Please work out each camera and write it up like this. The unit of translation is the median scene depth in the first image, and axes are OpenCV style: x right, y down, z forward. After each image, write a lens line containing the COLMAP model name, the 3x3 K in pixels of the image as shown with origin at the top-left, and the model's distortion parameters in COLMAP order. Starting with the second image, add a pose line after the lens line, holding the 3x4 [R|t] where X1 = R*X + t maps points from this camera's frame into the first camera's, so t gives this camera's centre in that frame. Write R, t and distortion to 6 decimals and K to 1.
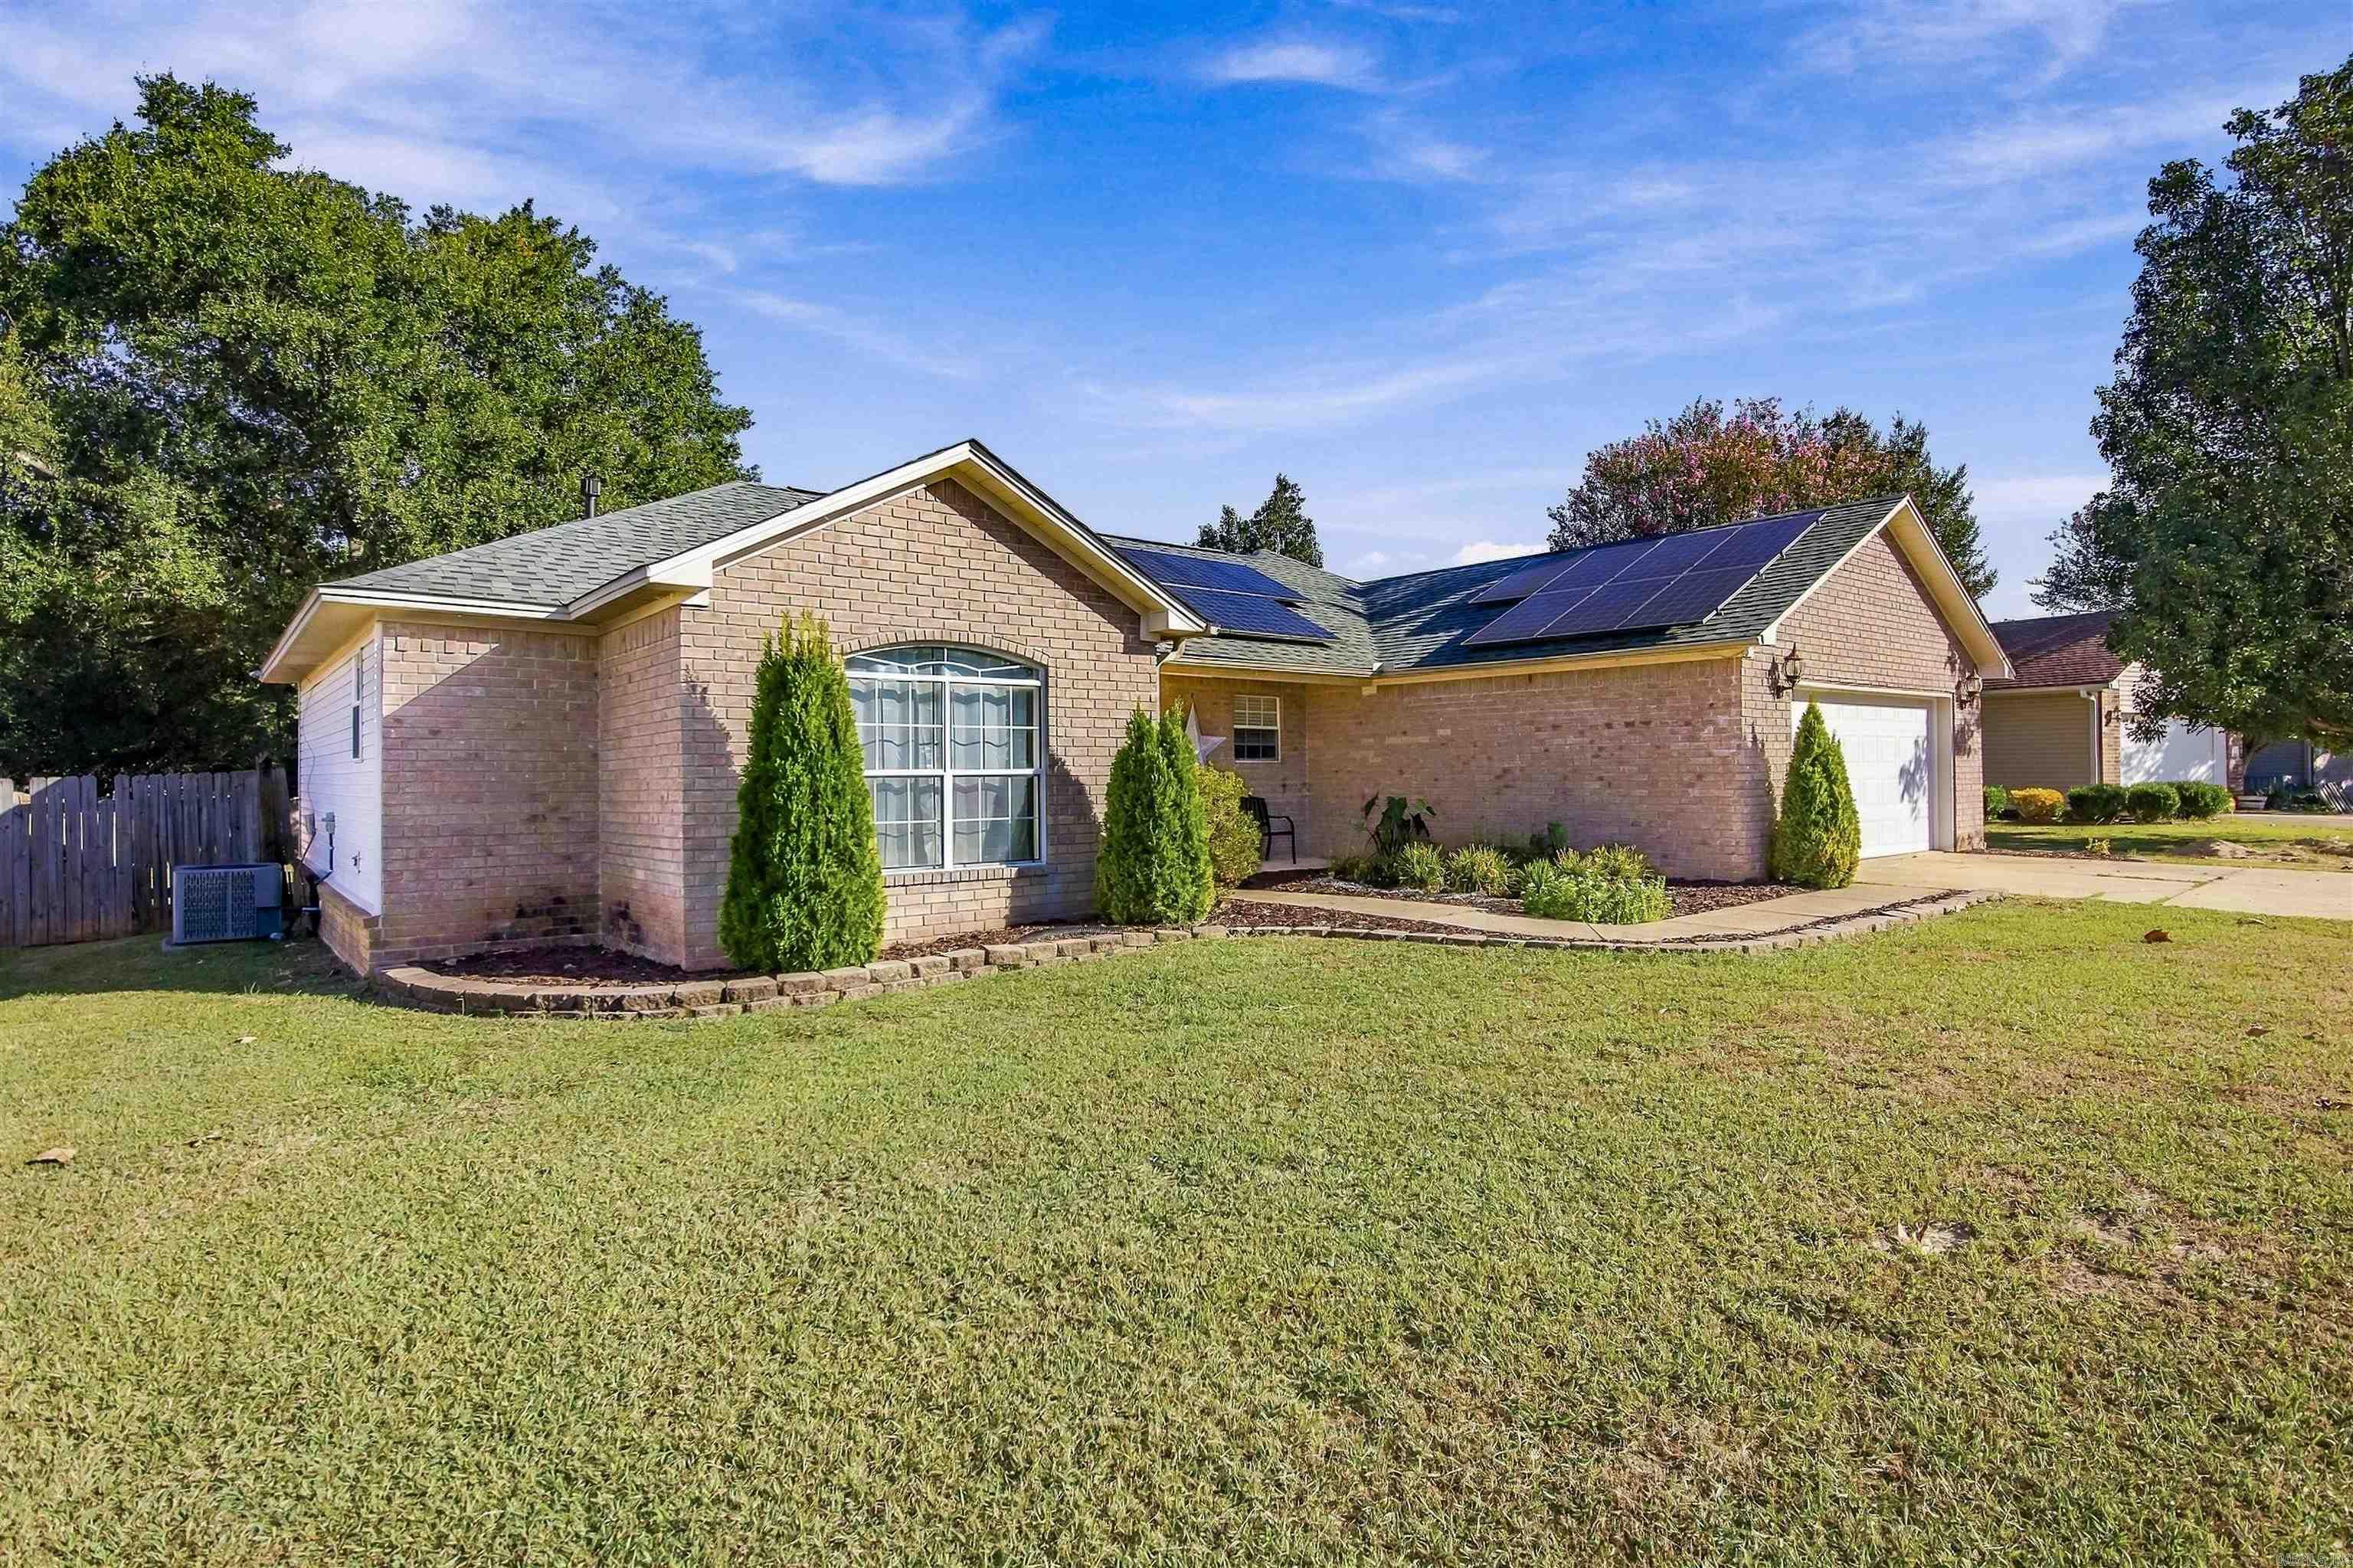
lens RADIAL K [[1164.5, 0, 1170.5], [0, 1164.5, 763.4], [0, 0, 1]] dist [-0.018520, 0.000015]
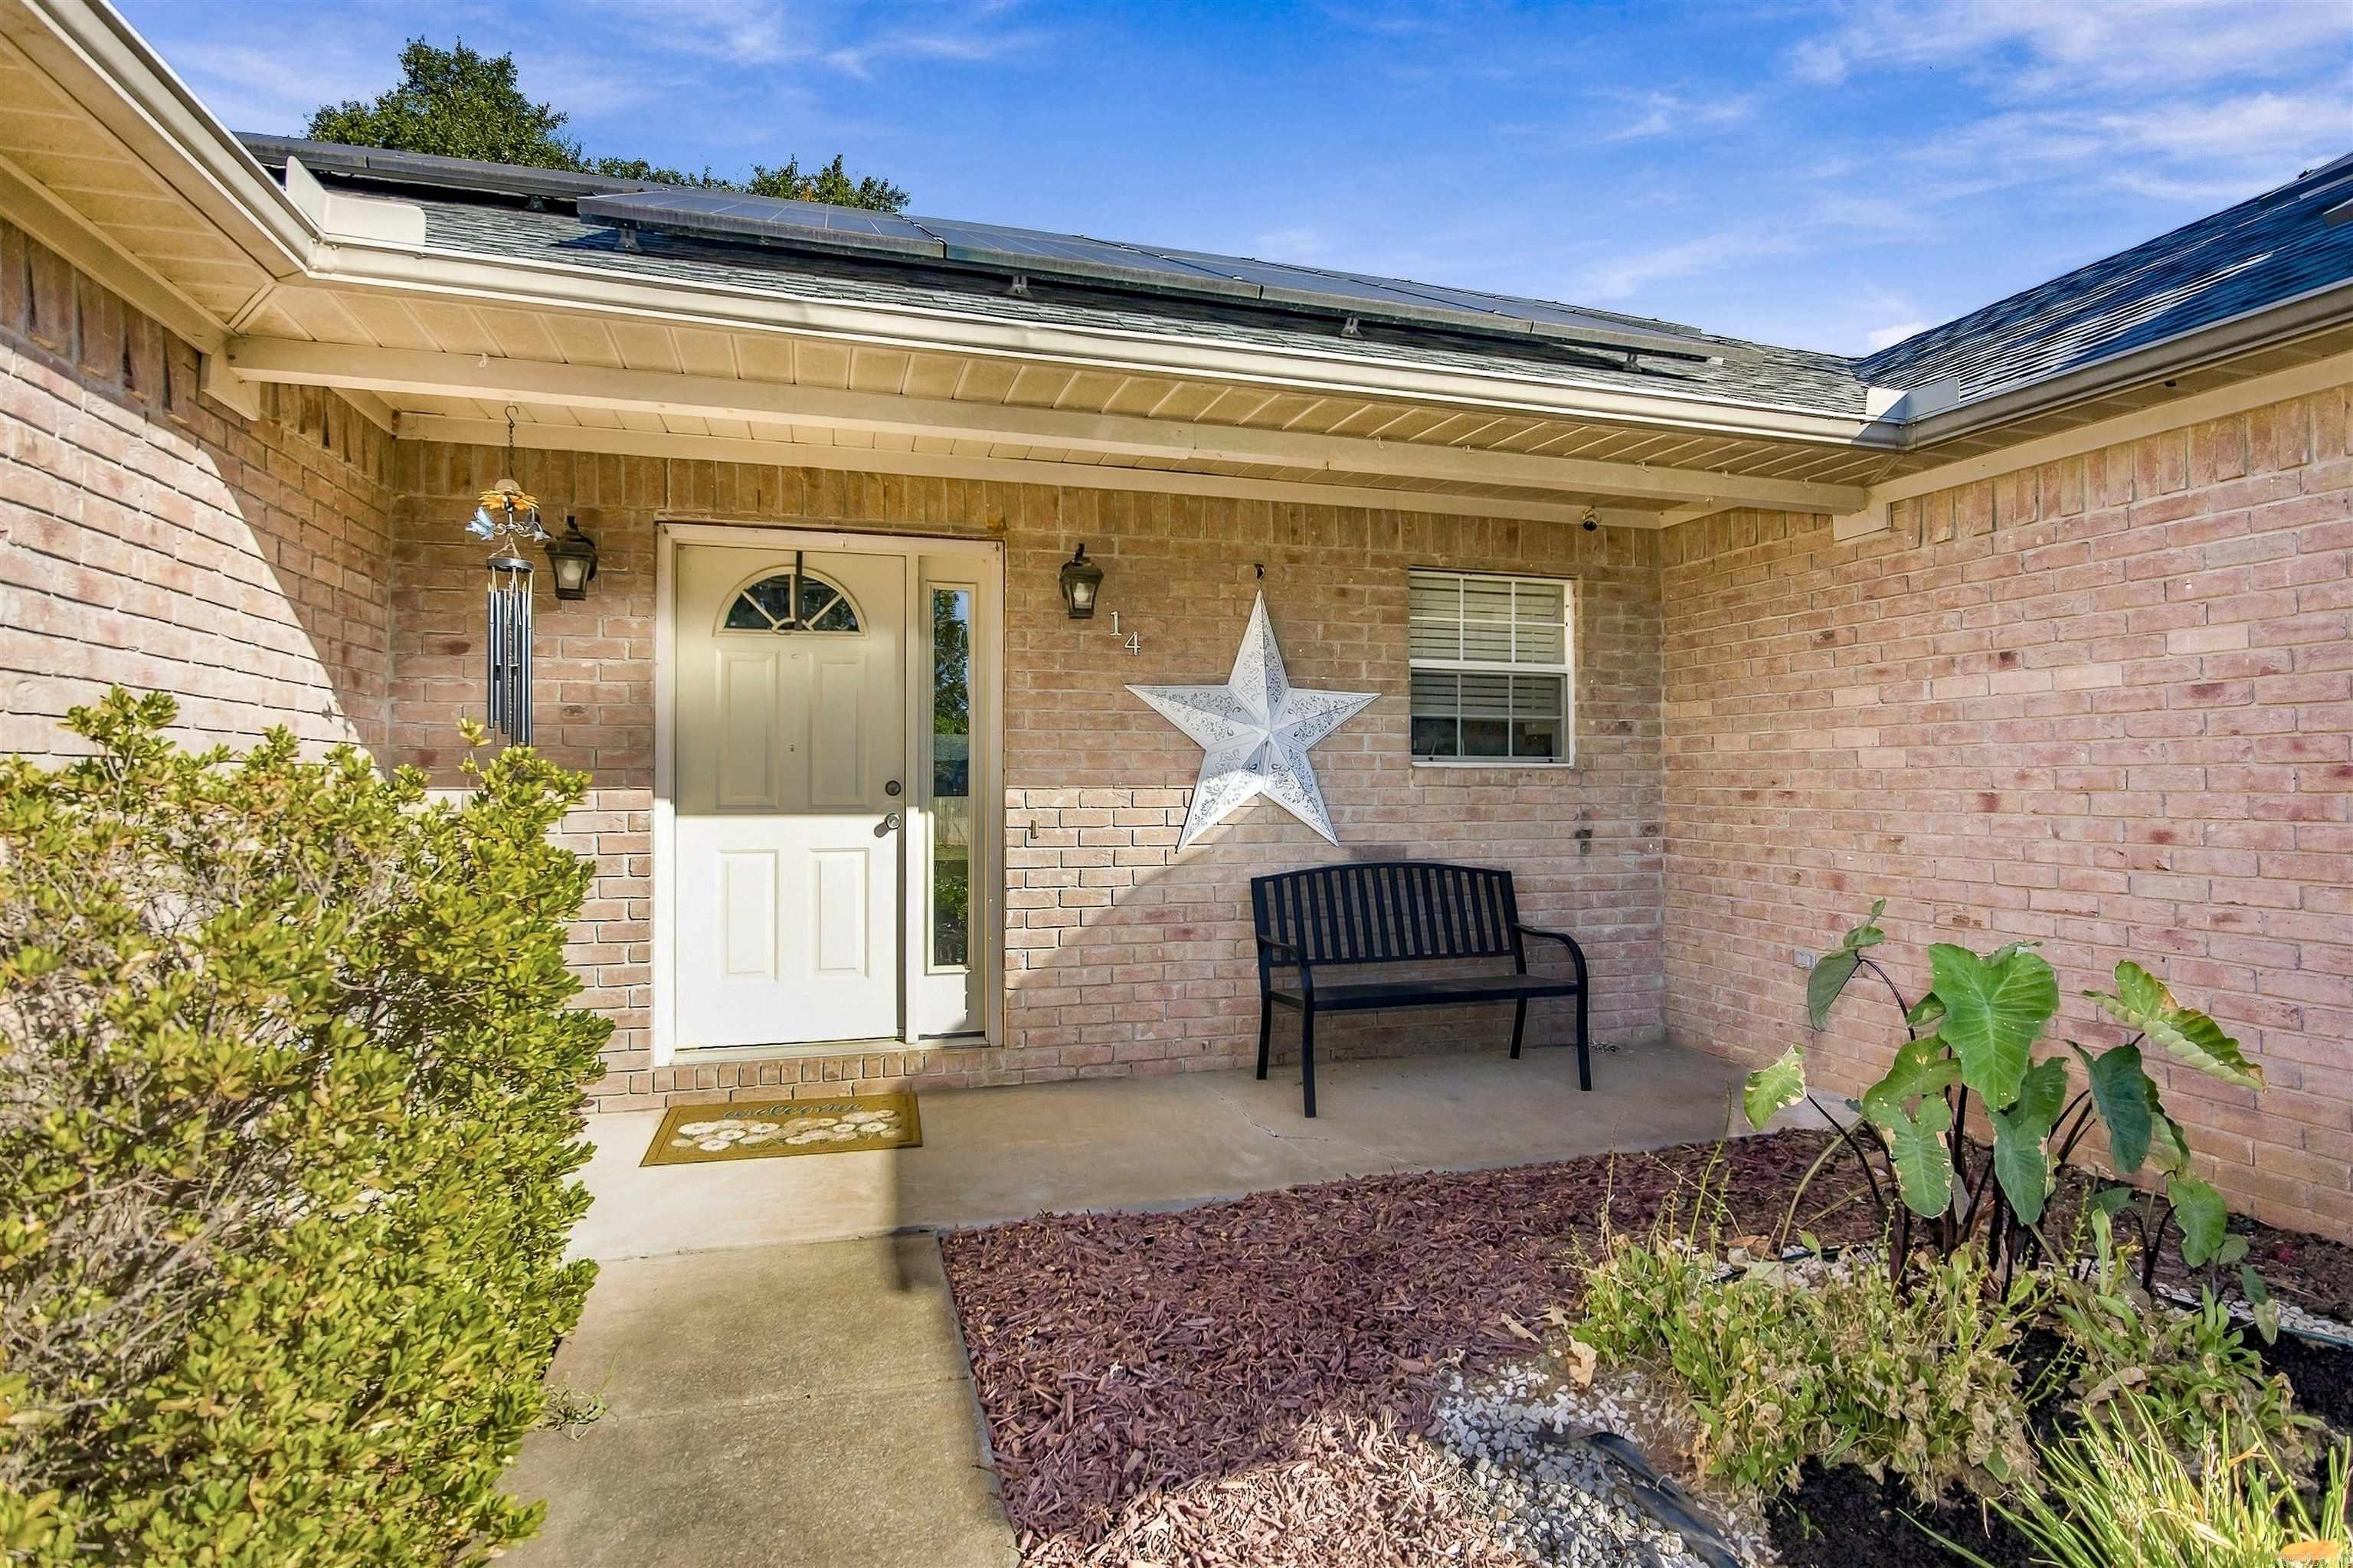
lens RADIAL K [[1127.0, 0, 1176.5], [0, 1127.0, 784.0], [0, 0, 1]] dist [-0.028231, -0.000764]
pose [[0.917863, 0.006874, -0.396838, 0.124109], [-0.001658, 0.999908, 0.013484, -0.000254], [0.396894, -0.011719, 0.917790, 0.673178]]
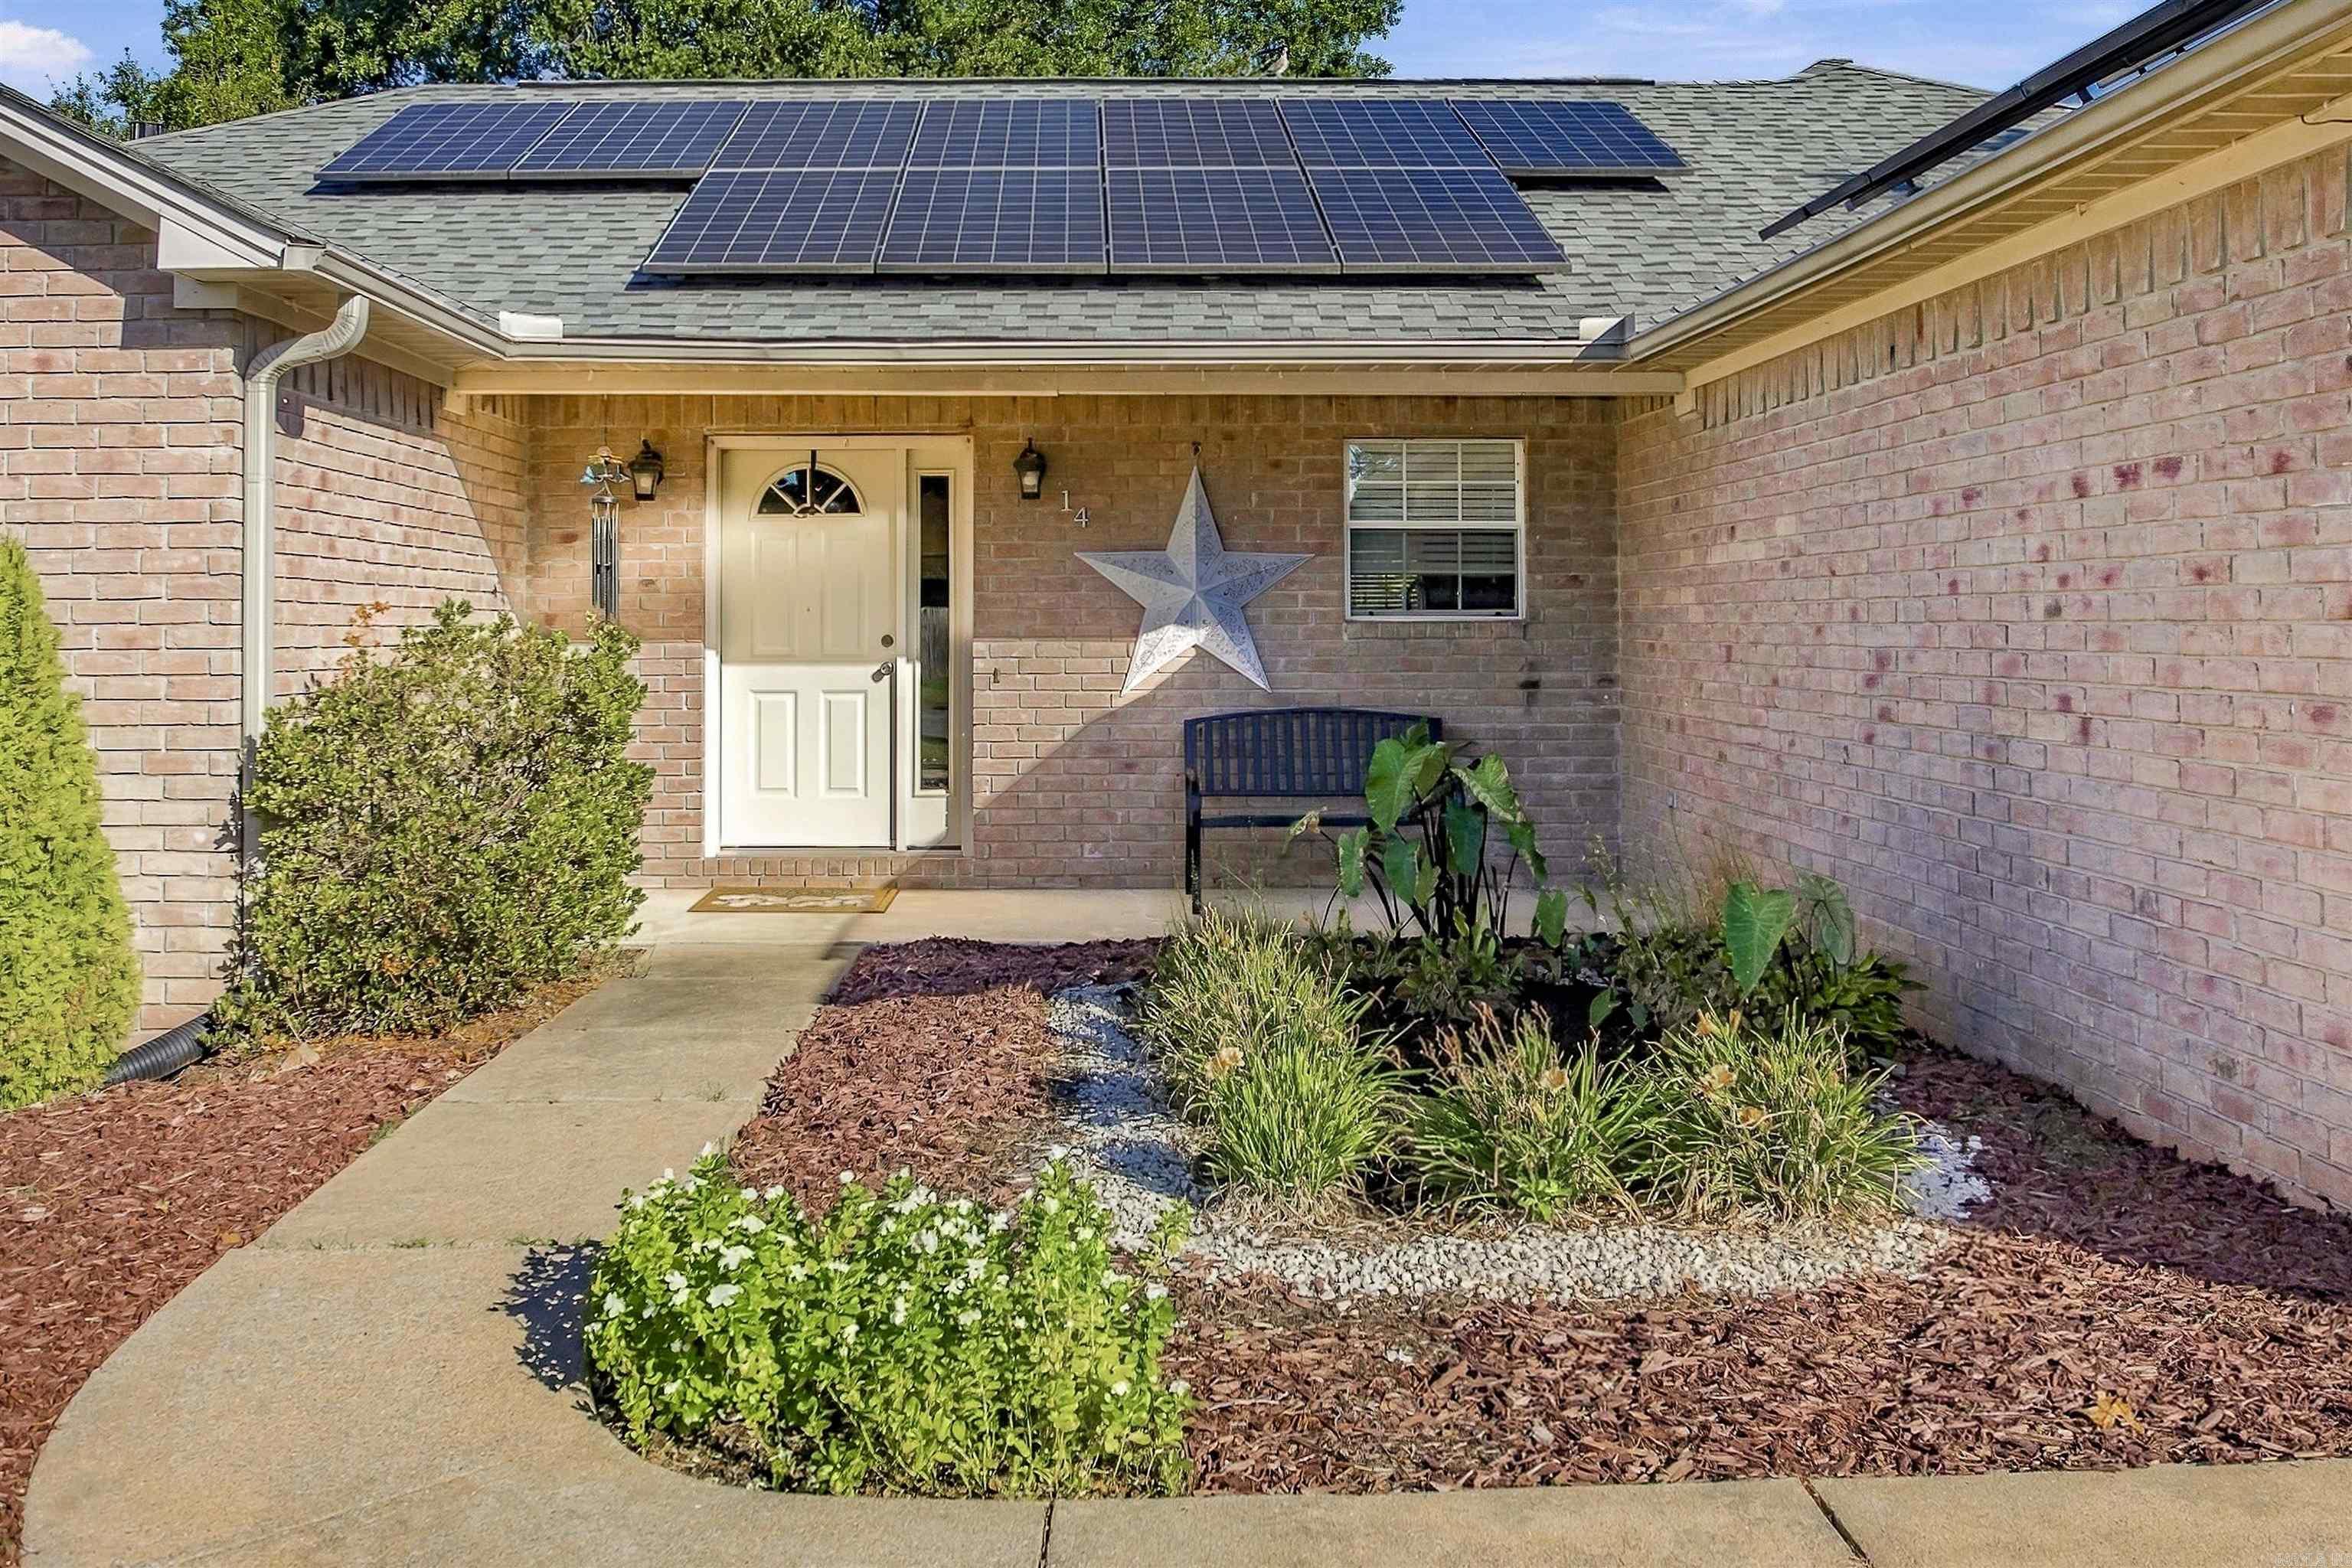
lens RADIAL K [[1961.7, 0, 1146.4], [0, 1961.7, 562.3], [0, 0, 1]] dist [-0.064912, 0.002048]
pose [[0.782631, -0.014973, -0.622305, 0.395970], [0.003838, 0.999808, -0.019229, -0.007850], [0.622474, 0.012661, 0.782538, 0.474376]]
